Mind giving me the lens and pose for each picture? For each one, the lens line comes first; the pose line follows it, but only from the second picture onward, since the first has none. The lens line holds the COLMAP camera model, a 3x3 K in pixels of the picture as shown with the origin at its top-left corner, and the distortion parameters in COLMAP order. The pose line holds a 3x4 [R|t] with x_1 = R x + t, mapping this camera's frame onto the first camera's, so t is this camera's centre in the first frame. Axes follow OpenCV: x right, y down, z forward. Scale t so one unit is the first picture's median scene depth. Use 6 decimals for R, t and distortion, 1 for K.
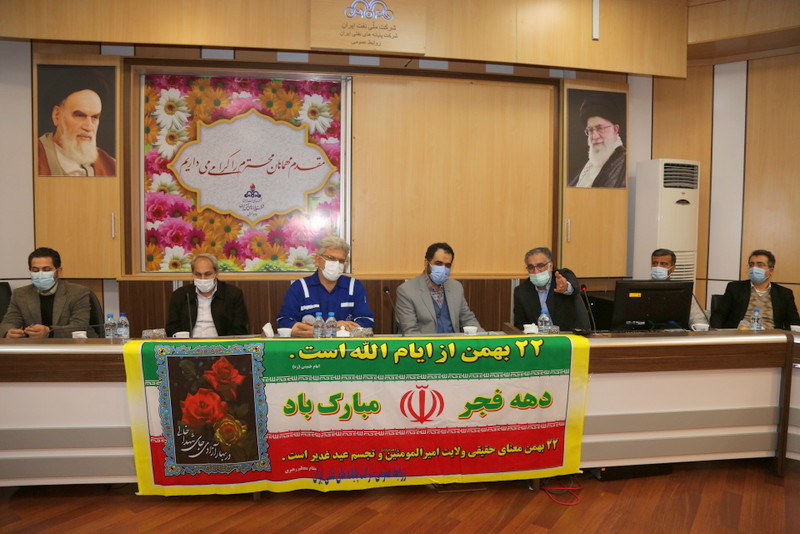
lens RADIAL K [[541.1, 0, 400.0], [0, 541.1, 267.0], [0, 0, 1]] dist [-0.061084, 0.005573]
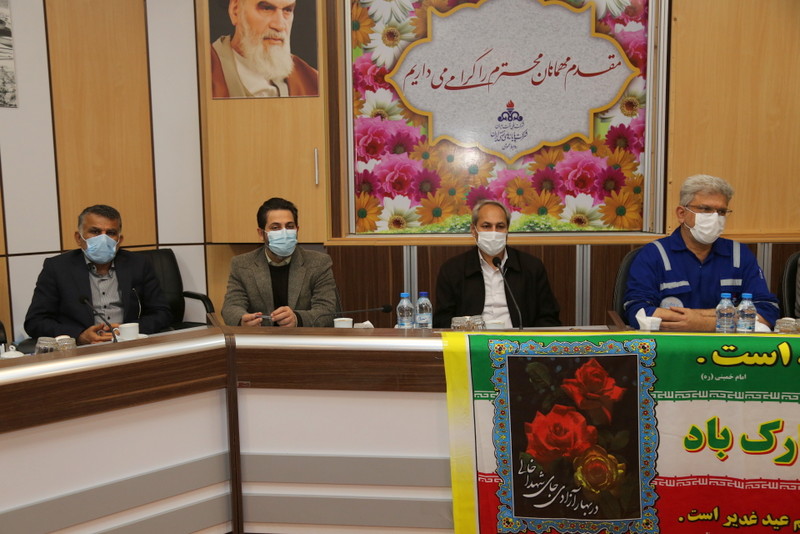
lens RADIAL K [[794.4, 0, 400.0], [0, 794.4, 267.0], [0, 0, 1]] dist [-0.005539, 0.155570]
pose [[0.976883, 0.002672, -0.213757, -0.266810], [0.007828, 0.998804, 0.048261, 0.004142], [0.213631, -0.048818, 0.975694, -0.000690]]
